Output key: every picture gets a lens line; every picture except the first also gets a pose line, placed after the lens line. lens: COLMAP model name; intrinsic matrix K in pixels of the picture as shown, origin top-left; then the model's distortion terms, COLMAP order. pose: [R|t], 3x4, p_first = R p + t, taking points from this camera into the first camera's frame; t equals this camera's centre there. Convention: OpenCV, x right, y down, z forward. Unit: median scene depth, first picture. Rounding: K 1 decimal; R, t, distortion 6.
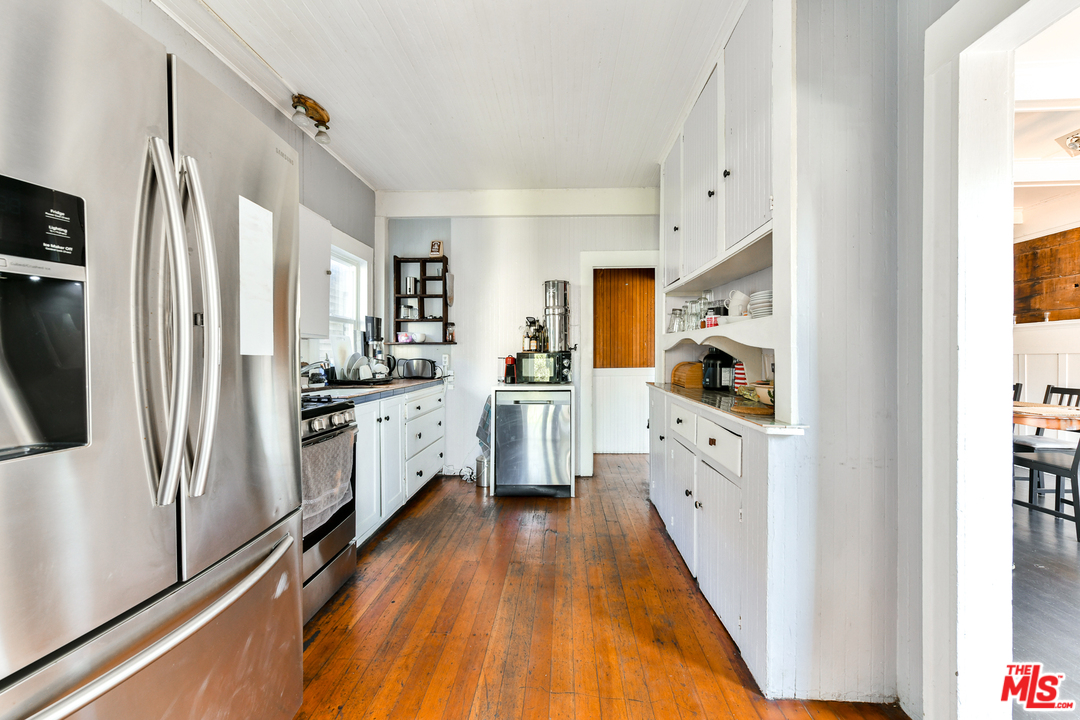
lens RADIAL K [[431.9, 0, 540.0], [0, 431.9, 360.0], [0, 0, 1]] dist [0.010484, -0.000450]
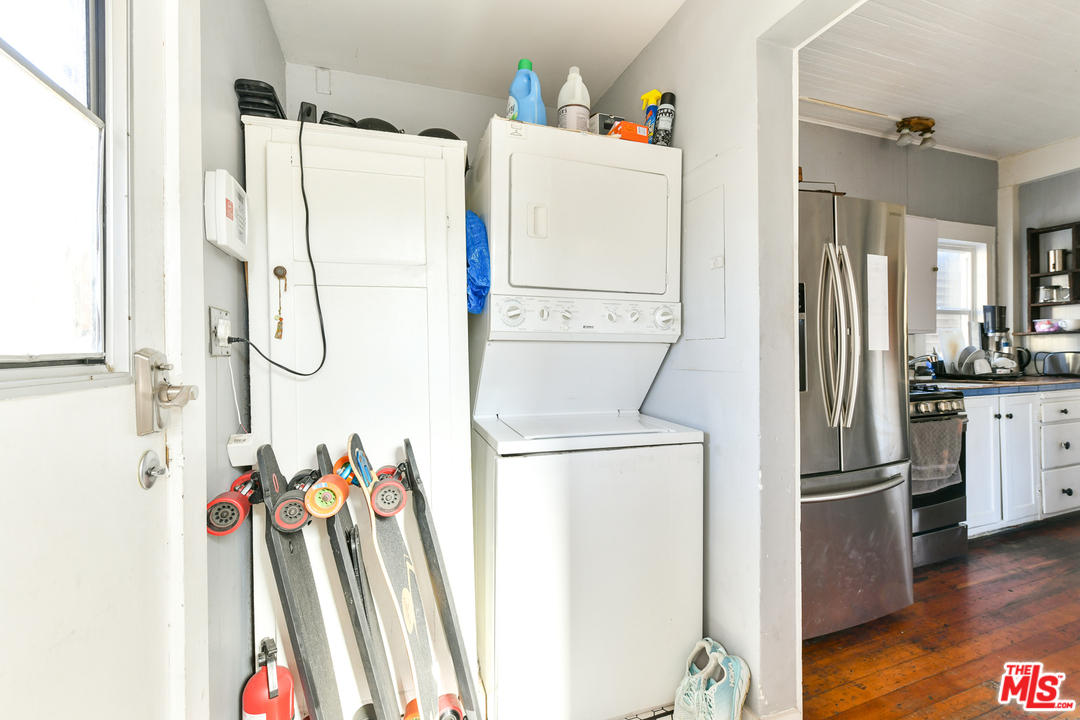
lens RADIAL K [[467.5, 0, 542.7], [0, 467.5, 352.1], [0, 0, 1]] dist [-0.002012, -0.000623]
pose [[0.397012, -0.009115, -0.917768, 0.165388], [0.004120, 0.999958, -0.008148, 0.001311], [0.917804, -0.000547, 0.397033, -0.311928]]
